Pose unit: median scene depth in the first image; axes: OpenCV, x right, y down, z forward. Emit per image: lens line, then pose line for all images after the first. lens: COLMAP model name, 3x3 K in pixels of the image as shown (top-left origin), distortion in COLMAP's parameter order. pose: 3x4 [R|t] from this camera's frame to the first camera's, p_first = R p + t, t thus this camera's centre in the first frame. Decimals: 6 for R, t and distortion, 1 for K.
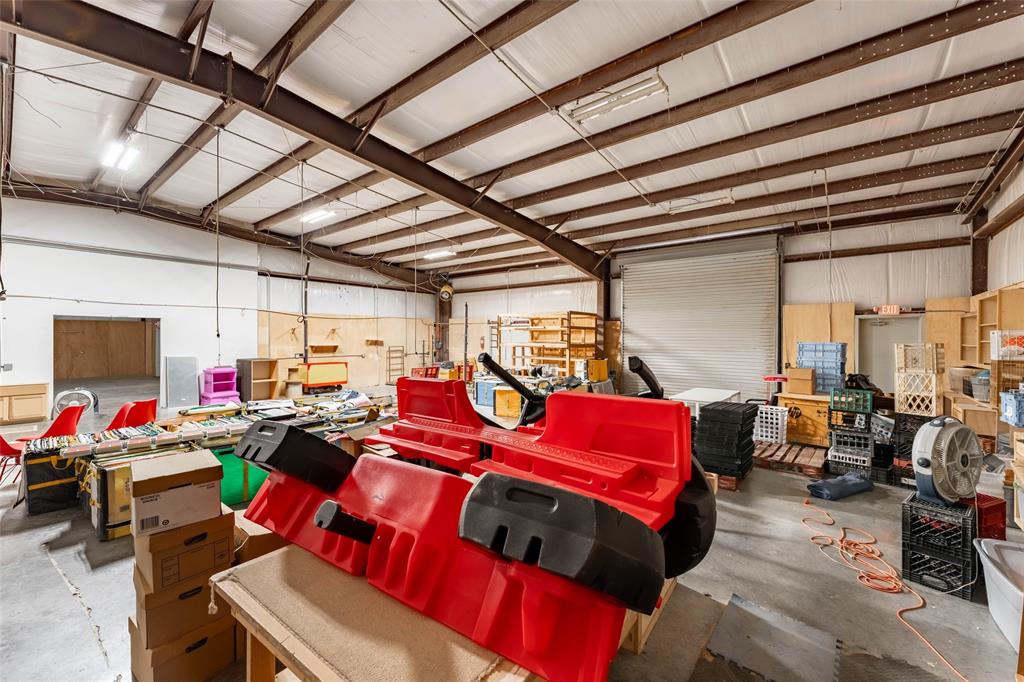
lens RADIAL K [[407.4, 0, 510.1], [0, 407.4, 338.9], [0, 0, 1]] dist [-0.001213, -0.000052]
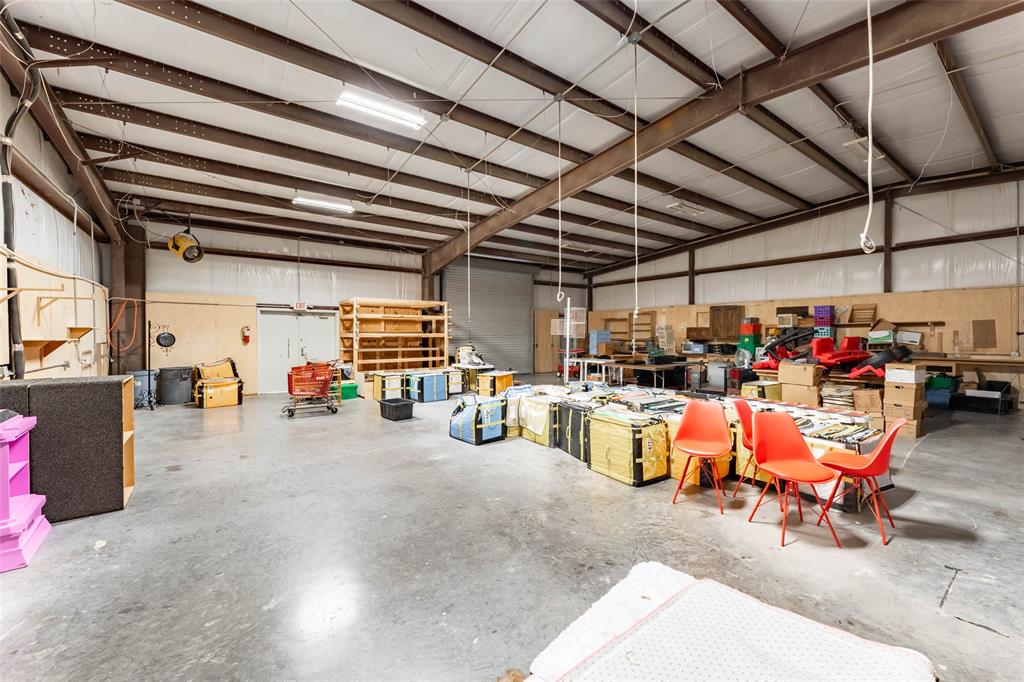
lens RADIAL K [[407.4, 0, 509.8], [0, 407.4, 336.3], [0, 0, 1]] dist [-0.001213, -0.000052]
pose [[0.260881, -0.008654, 0.965332, -0.726436], [0.005003, 0.999959, 0.007613, 0.010567], [-0.965358, 0.002843, 0.260914, 0.500140]]
